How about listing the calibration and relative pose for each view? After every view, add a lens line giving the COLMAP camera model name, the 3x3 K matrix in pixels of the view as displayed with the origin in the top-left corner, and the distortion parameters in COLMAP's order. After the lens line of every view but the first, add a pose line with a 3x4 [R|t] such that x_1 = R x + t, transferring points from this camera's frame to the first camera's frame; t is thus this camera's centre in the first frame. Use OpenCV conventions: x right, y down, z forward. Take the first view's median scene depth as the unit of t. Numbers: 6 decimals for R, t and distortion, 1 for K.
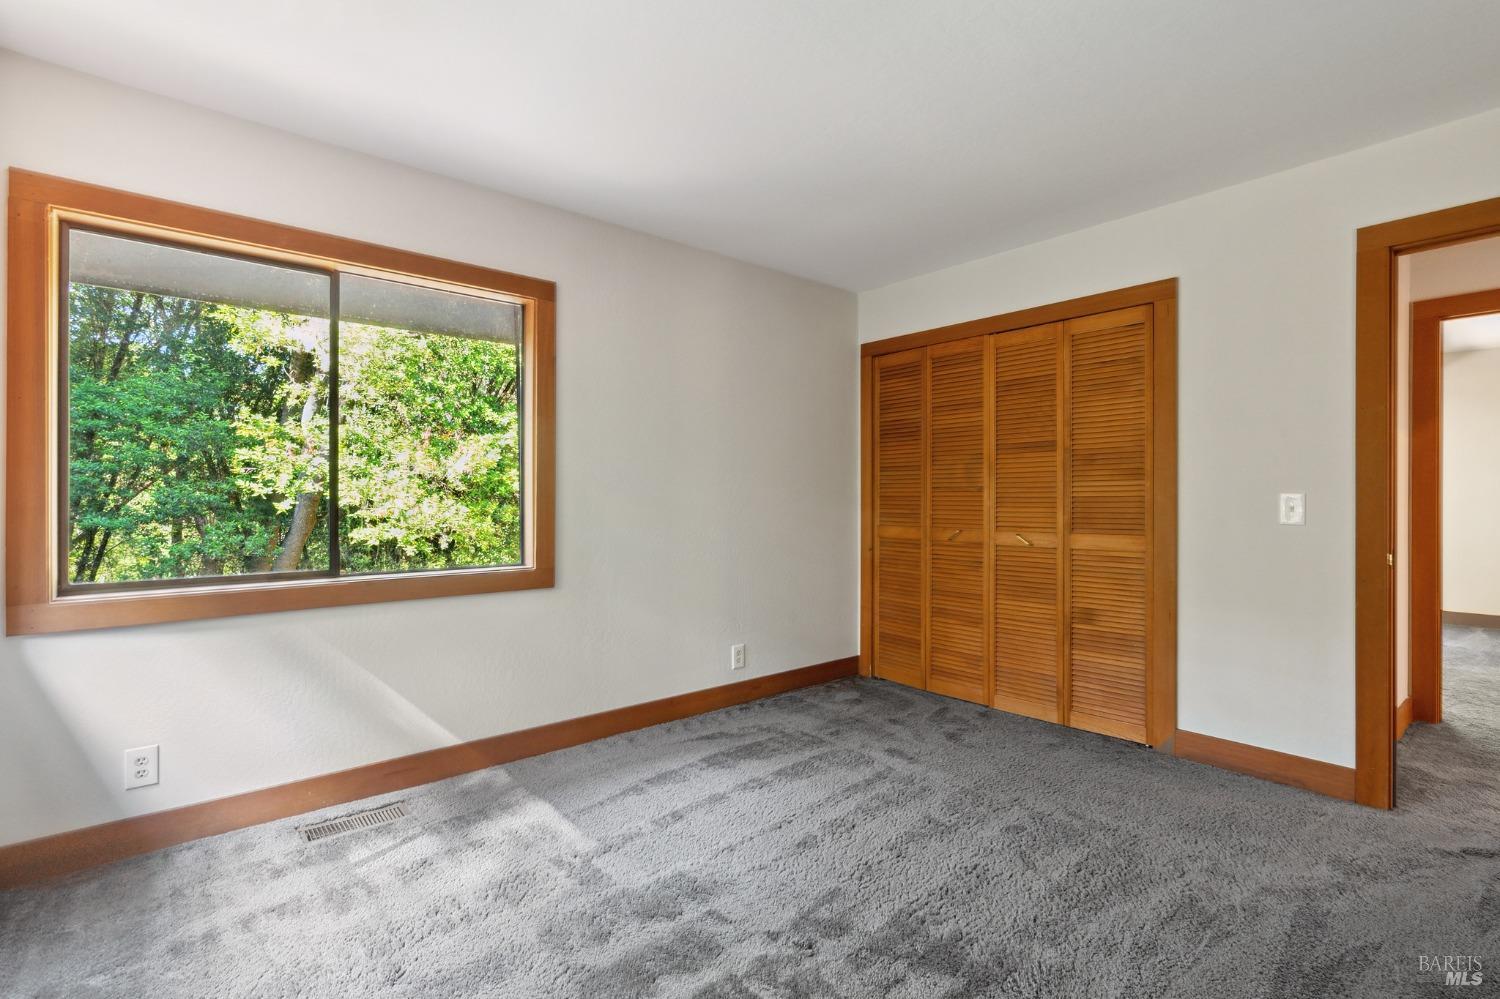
lens RADIAL K [[700.0, 0, 772.9], [0, 700.0, 500.5], [0, 0, 1]] dist [-0.000251, 0.000103]
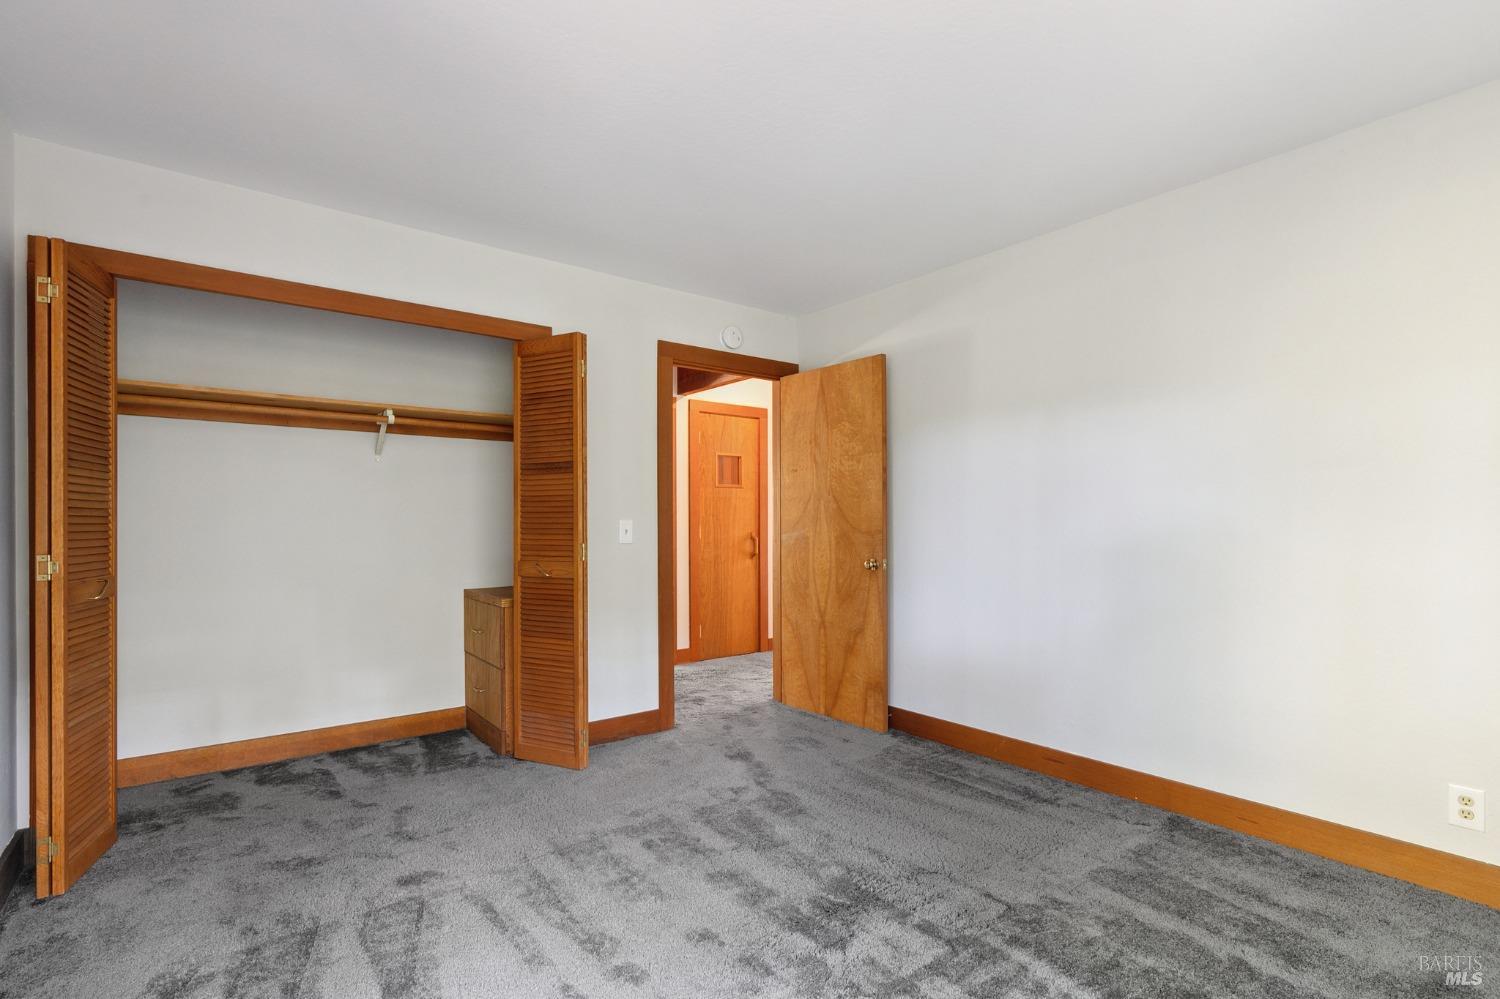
lens RADIAL K [[700.0, 0, 772.9], [0, 700.0, 500.5], [0, 0, 1]] dist [-0.000251, 0.000103]
pose [[0.035780, 0.030101, 0.998906, -0.639727], [0.001104, 0.999544, -0.030160, -0.007242], [-0.999359, 0.002182, 0.035730, 0.713142]]
